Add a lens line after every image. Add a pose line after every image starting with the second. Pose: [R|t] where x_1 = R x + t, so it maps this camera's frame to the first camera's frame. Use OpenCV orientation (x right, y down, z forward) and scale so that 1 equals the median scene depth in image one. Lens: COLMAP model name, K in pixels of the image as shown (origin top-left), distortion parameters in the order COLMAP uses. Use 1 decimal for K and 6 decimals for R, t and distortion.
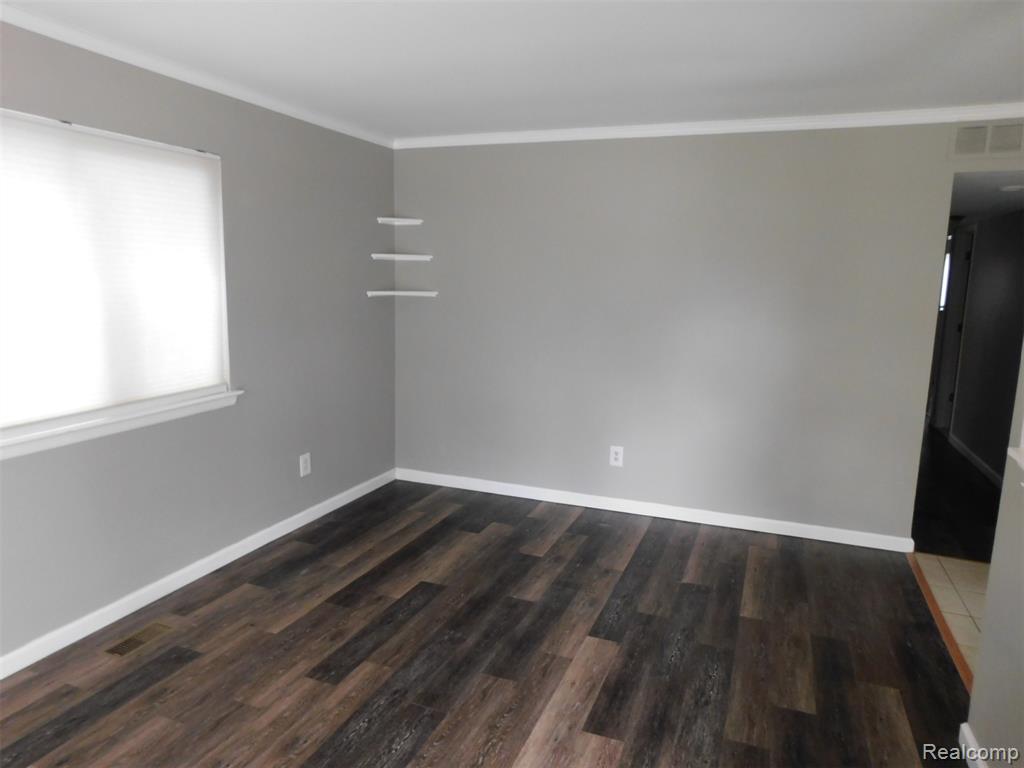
lens RADIAL K [[682.0, 0, 506.9], [0, 682.0, 382.6], [0, 0, 1]] dist [-0.053384, 0.051514]
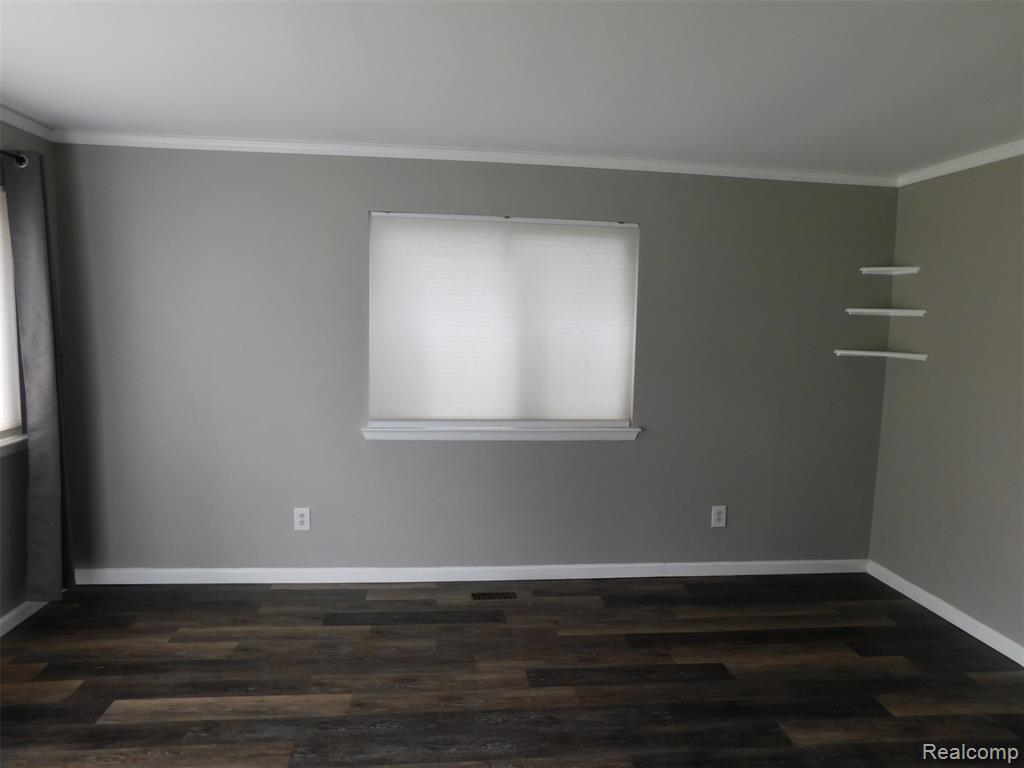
lens RADIAL K [[682.0, 0, 506.9], [0, 682.0, 382.6], [0, 0, 1]] dist [-0.053384, 0.051514]
pose [[0.480628, 0.087449, -0.872553, 0.503564], [-0.160746, 0.986941, 0.010369, -0.041946], [0.862066, 0.135276, 0.488409, 0.268101]]
